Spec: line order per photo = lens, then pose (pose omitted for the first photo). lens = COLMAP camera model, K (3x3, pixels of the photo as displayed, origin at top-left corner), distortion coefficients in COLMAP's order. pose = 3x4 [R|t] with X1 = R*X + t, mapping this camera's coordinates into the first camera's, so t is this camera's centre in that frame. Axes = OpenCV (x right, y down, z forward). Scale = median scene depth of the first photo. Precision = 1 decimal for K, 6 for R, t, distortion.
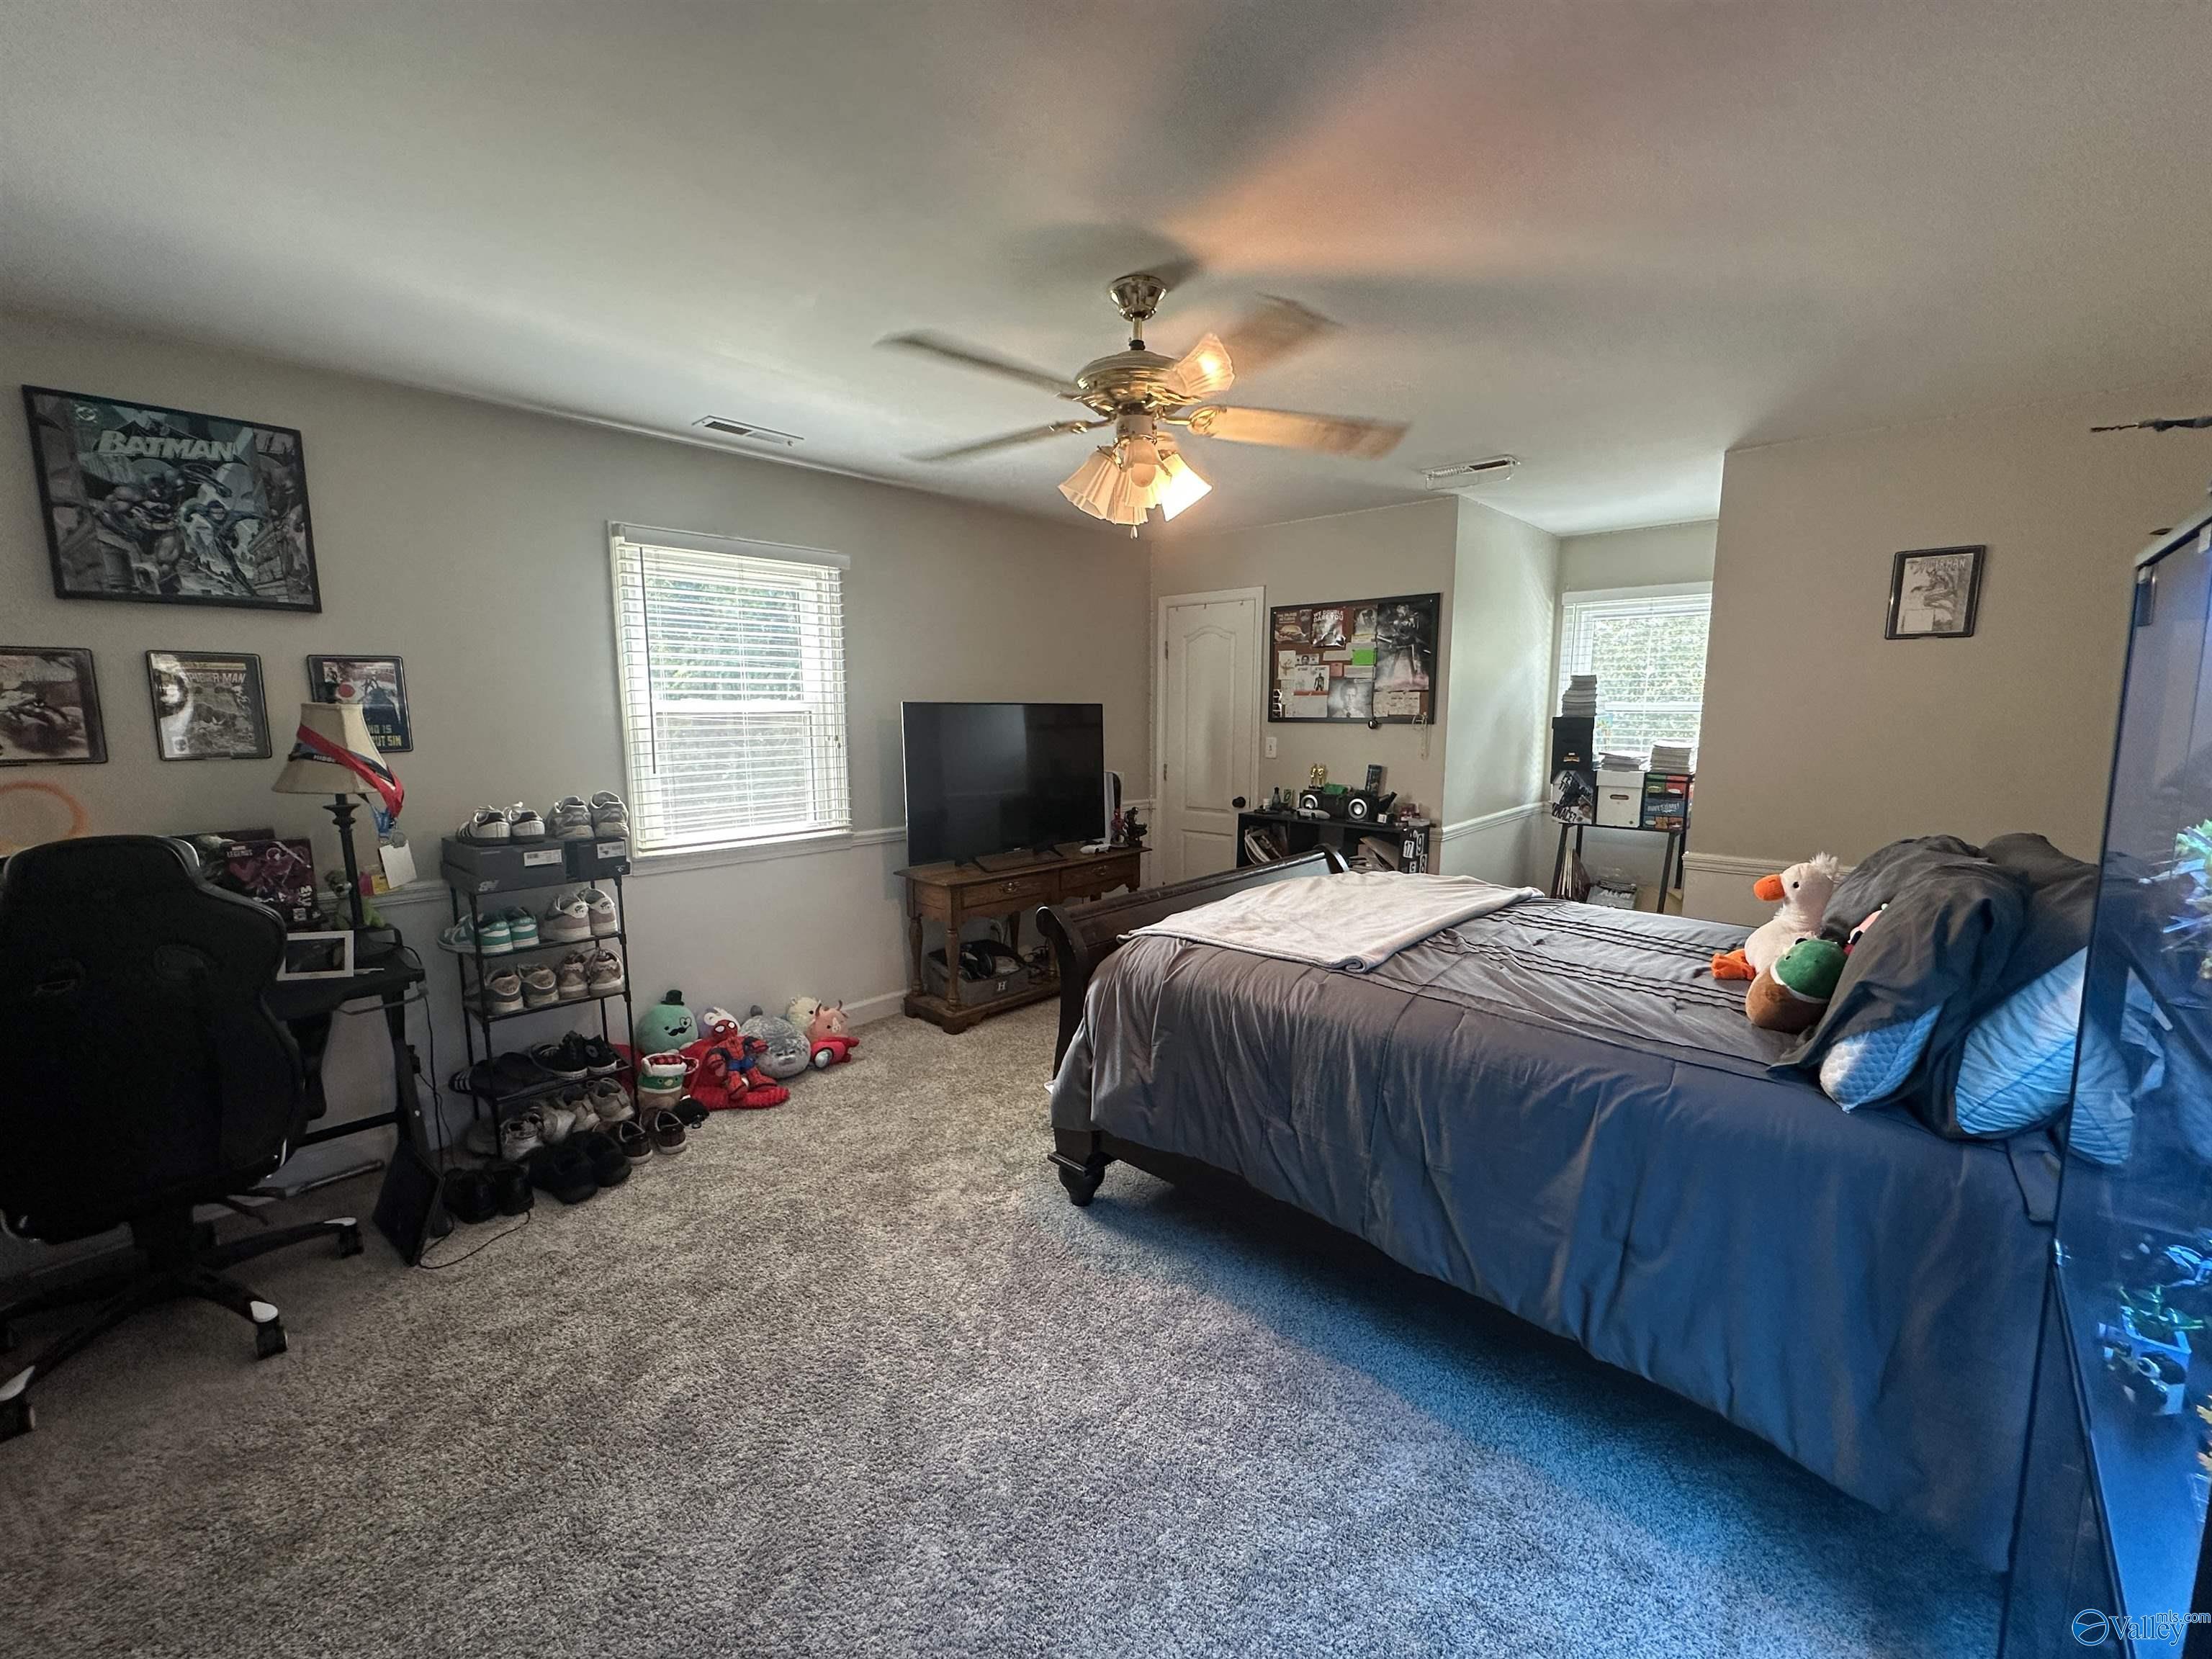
lens RADIAL K [[888.7, 0, 1110.0], [0, 888.7, 826.2], [0, 0, 1]] dist [0.001307, 0.000100]
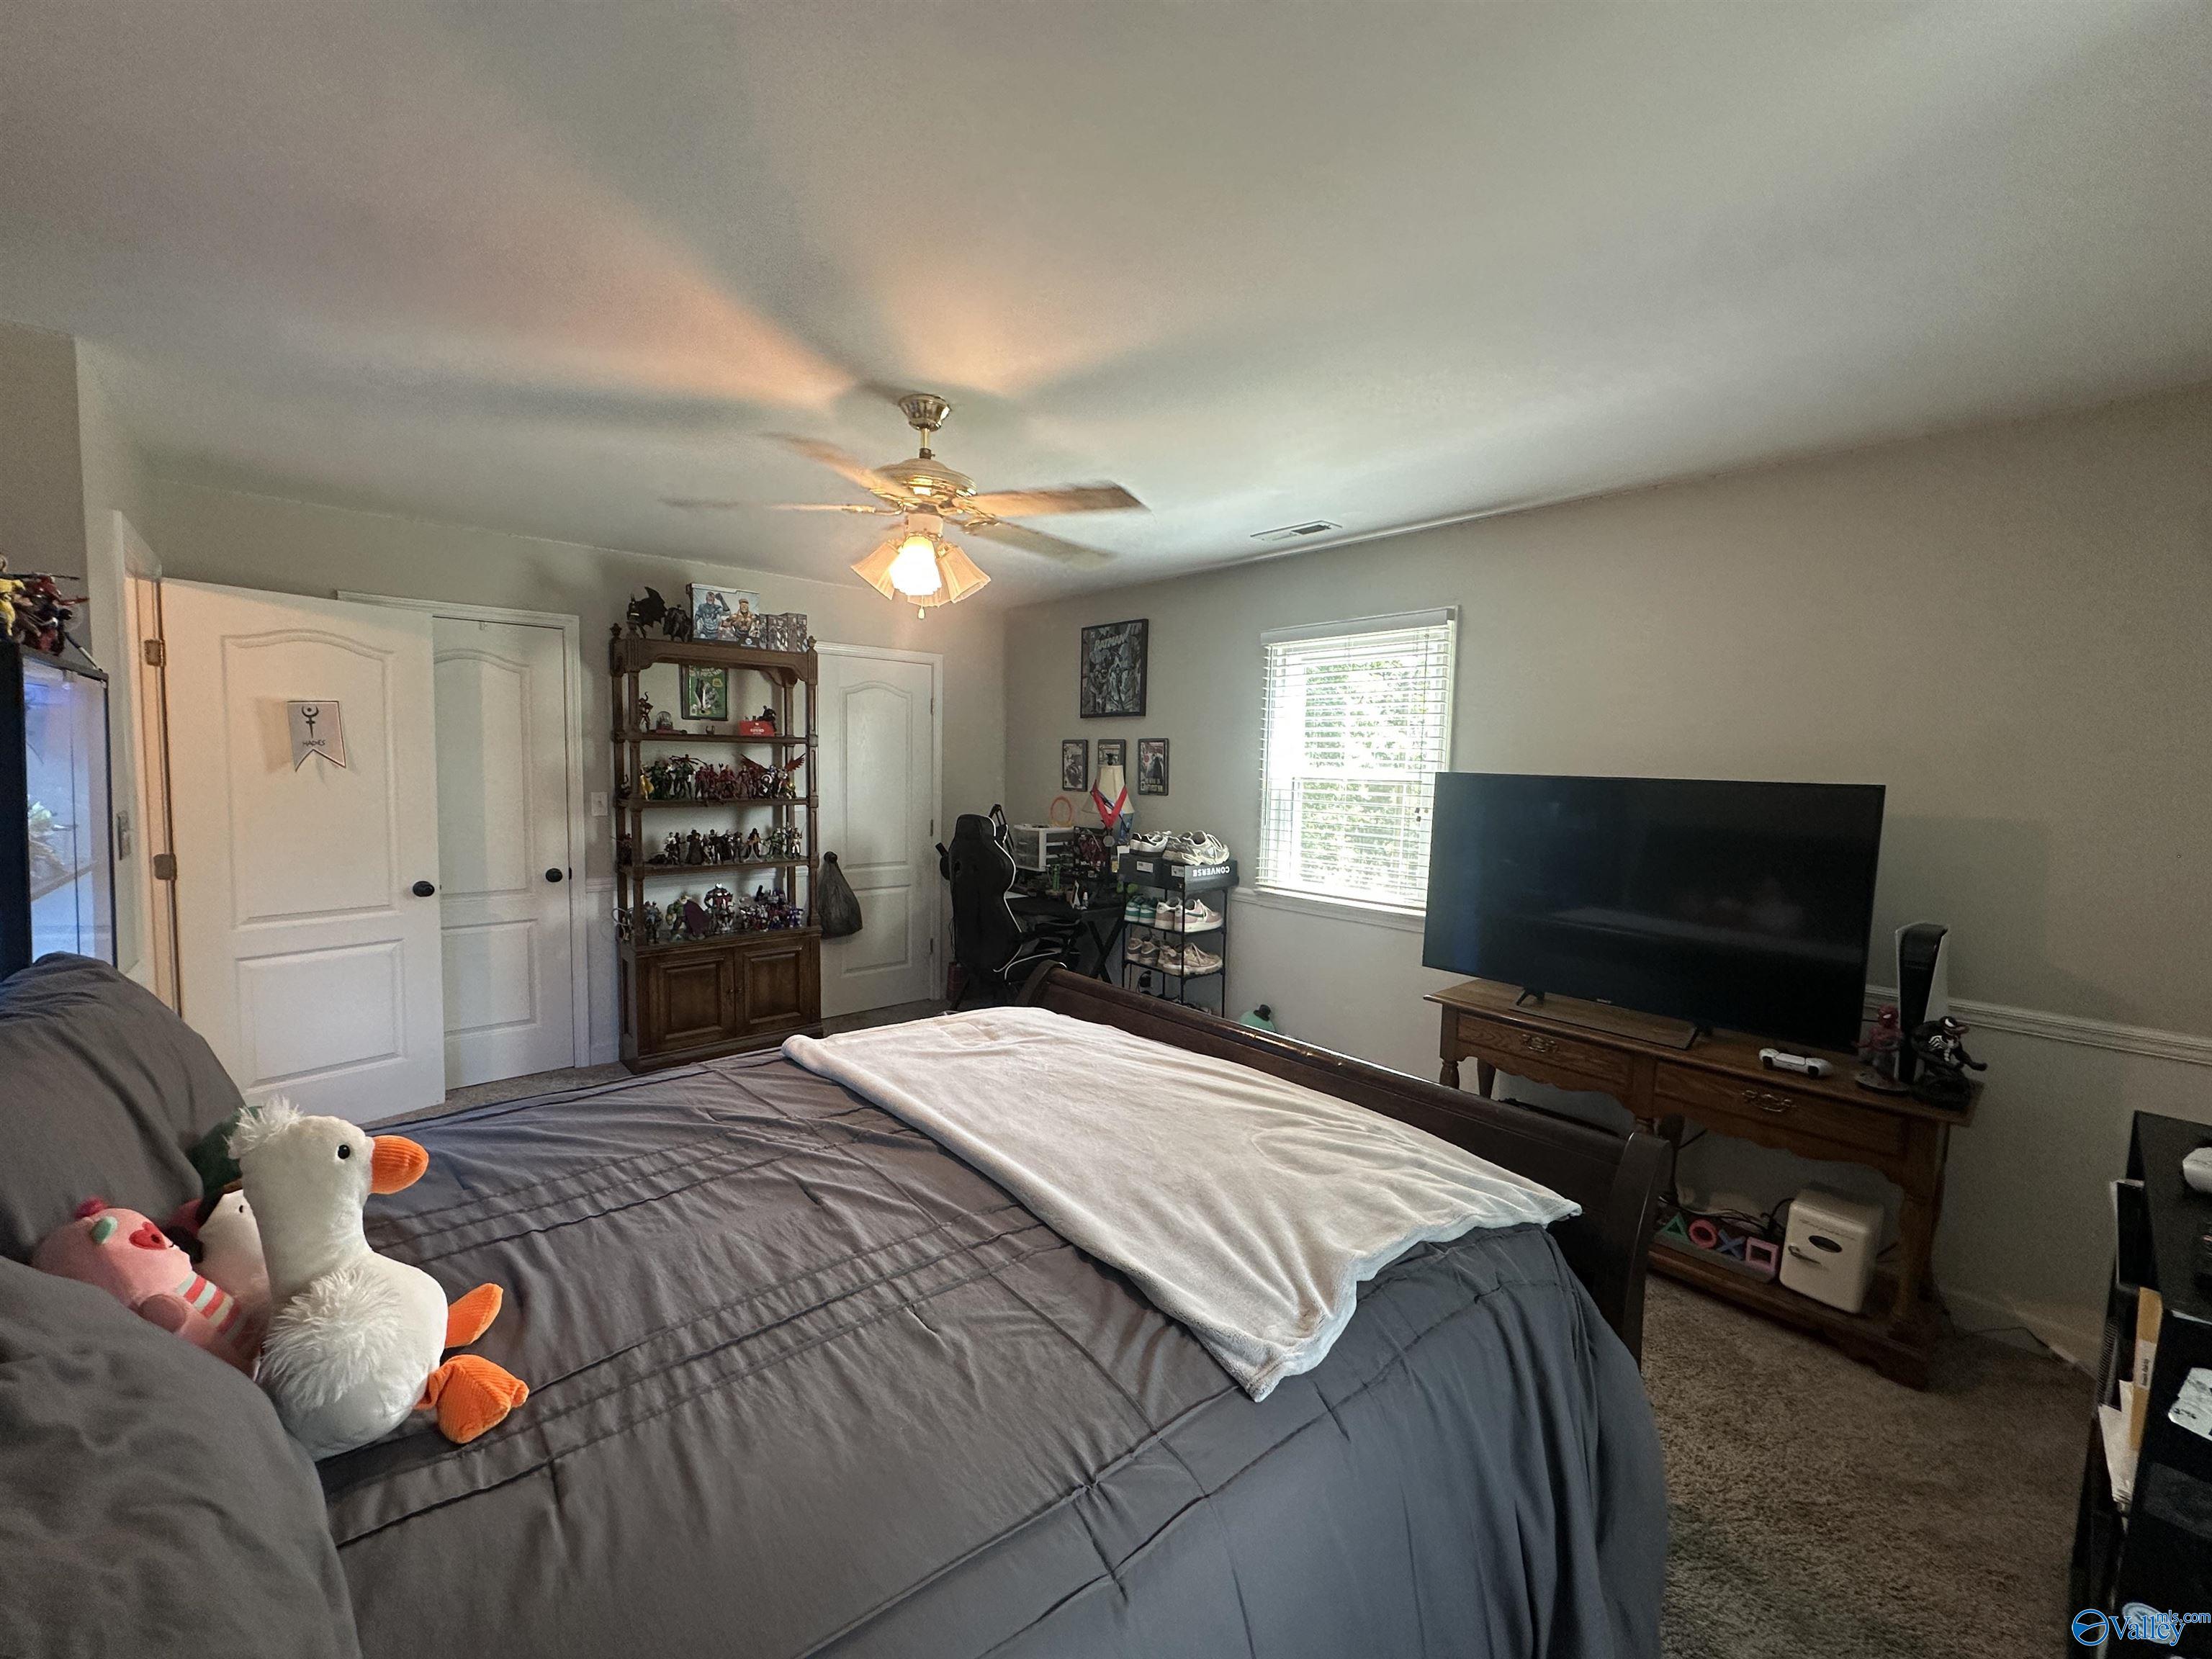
lens RADIAL K [[888.7, 0, 1110.0], [0, 888.7, 826.2], [0, 0, 1]] dist [0.001307, 0.000100]
pose [[-0.084308, 0.072720, -0.993783, 0.985727], [-0.155902, 0.984088, 0.085236, -0.172726], [0.984168, 0.162119, -0.071629, 1.166723]]
